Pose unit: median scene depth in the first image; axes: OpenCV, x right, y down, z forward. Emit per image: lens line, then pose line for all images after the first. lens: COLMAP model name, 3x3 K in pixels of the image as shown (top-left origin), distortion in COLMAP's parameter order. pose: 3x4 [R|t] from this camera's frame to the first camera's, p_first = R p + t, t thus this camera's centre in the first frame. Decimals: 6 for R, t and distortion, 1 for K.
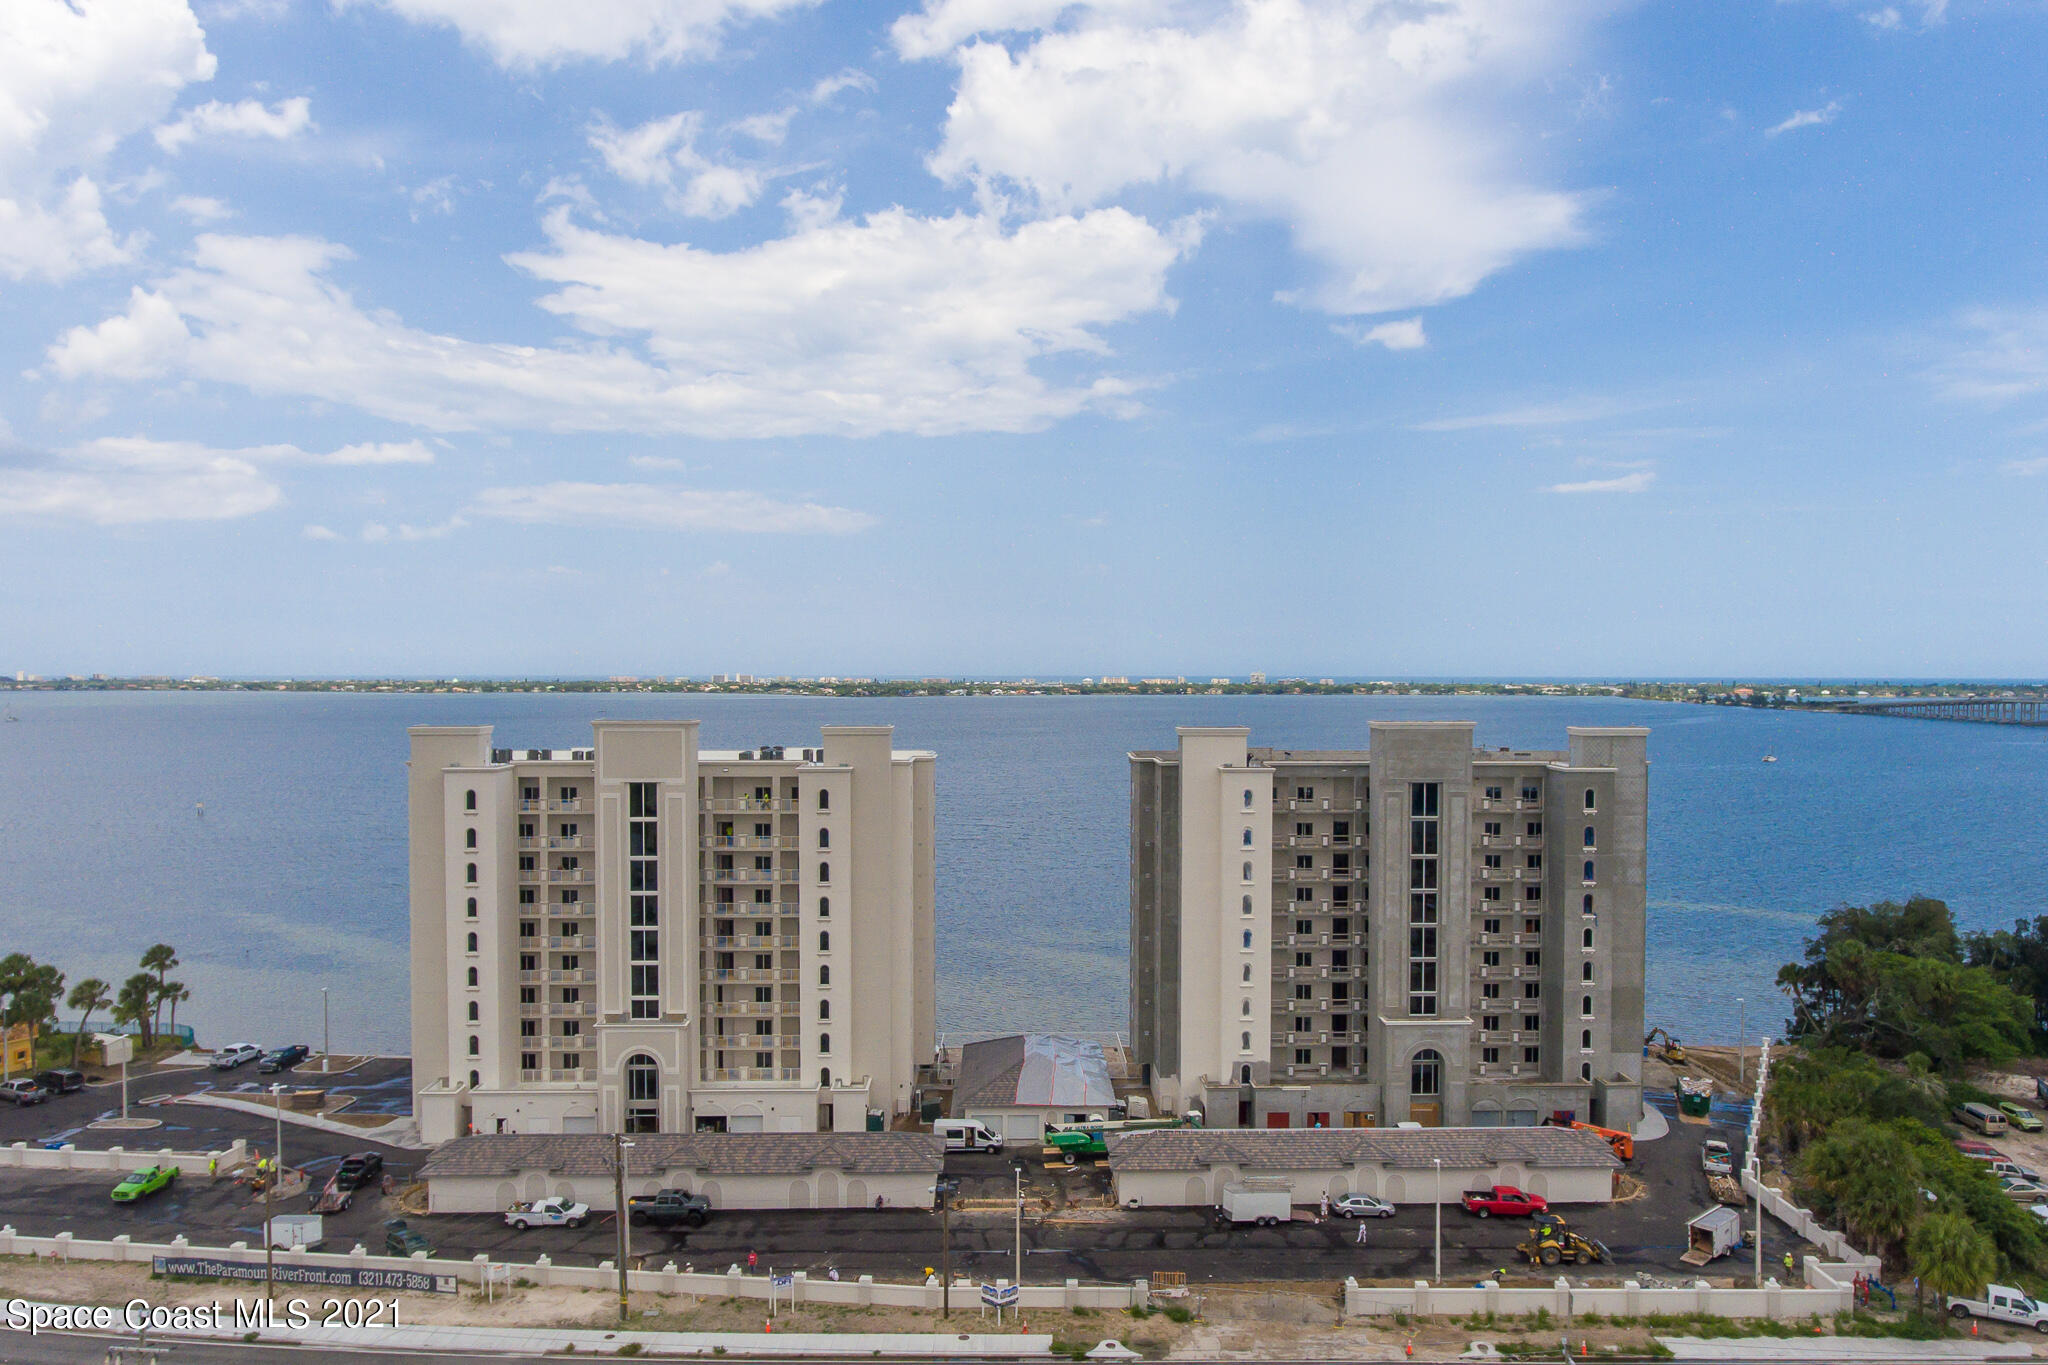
lens RADIAL K [[1510.0, 0, 1065.9], [0, 1510.0, 734.4], [0, 0, 1]] dist [-0.004616, 0.003656]
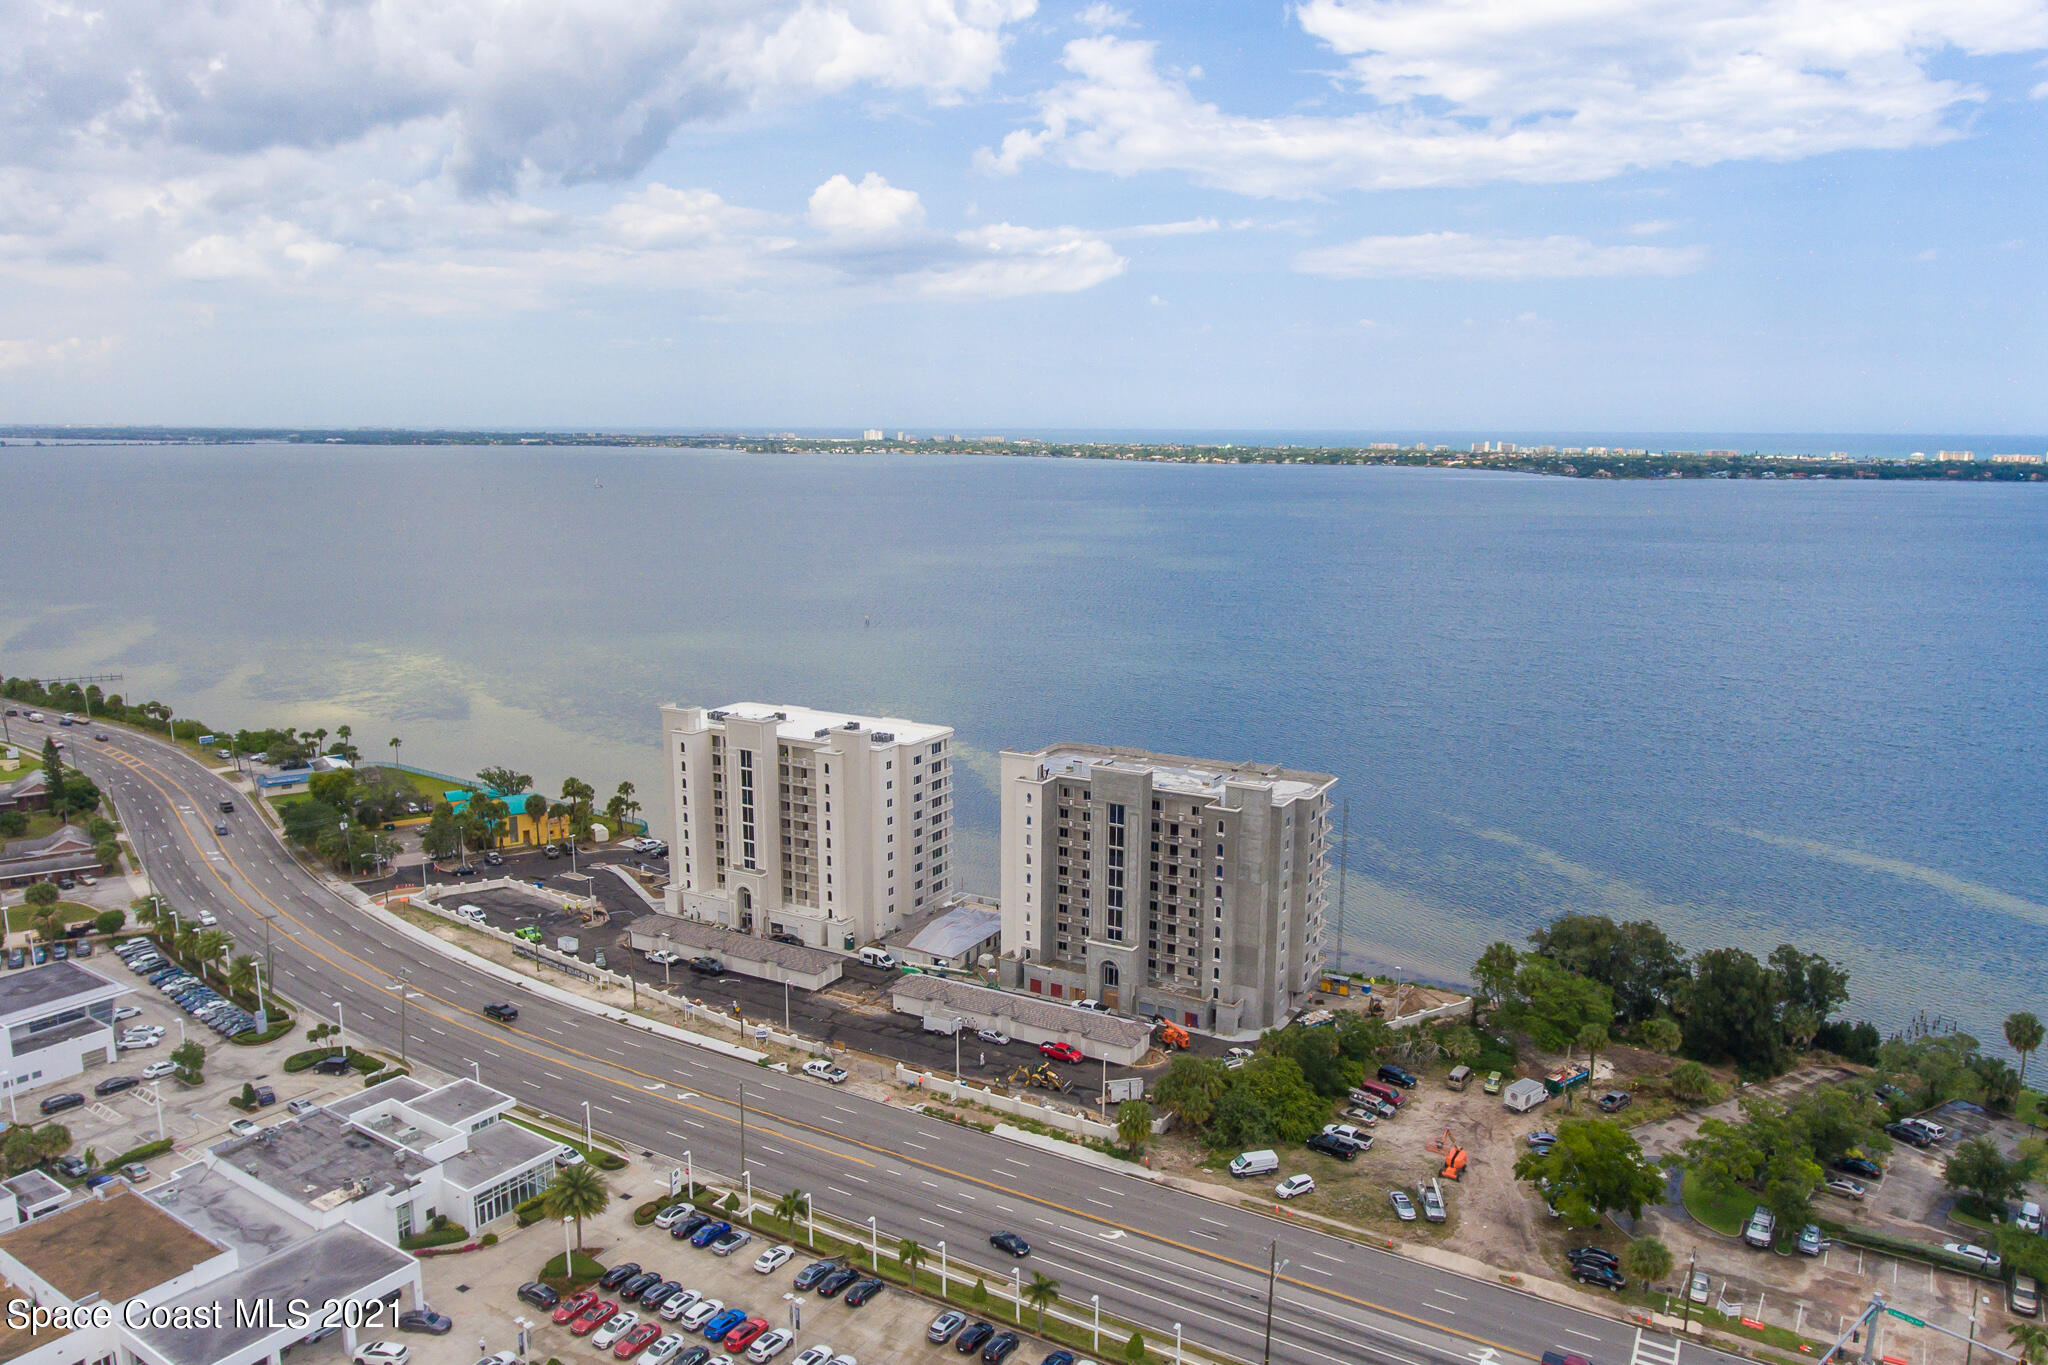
lens RADIAL K [[1510.0, 0, 1019.1], [0, 1510.0, 682.5], [0, 0, 1]] dist [-0.004616, 0.003656]
pose [[0.856058, 0.096321, -0.507826, 0.973442], [-0.035337, 0.991091, 0.128415, -0.308323], [0.515671, -0.091986, 0.851835, -0.448379]]
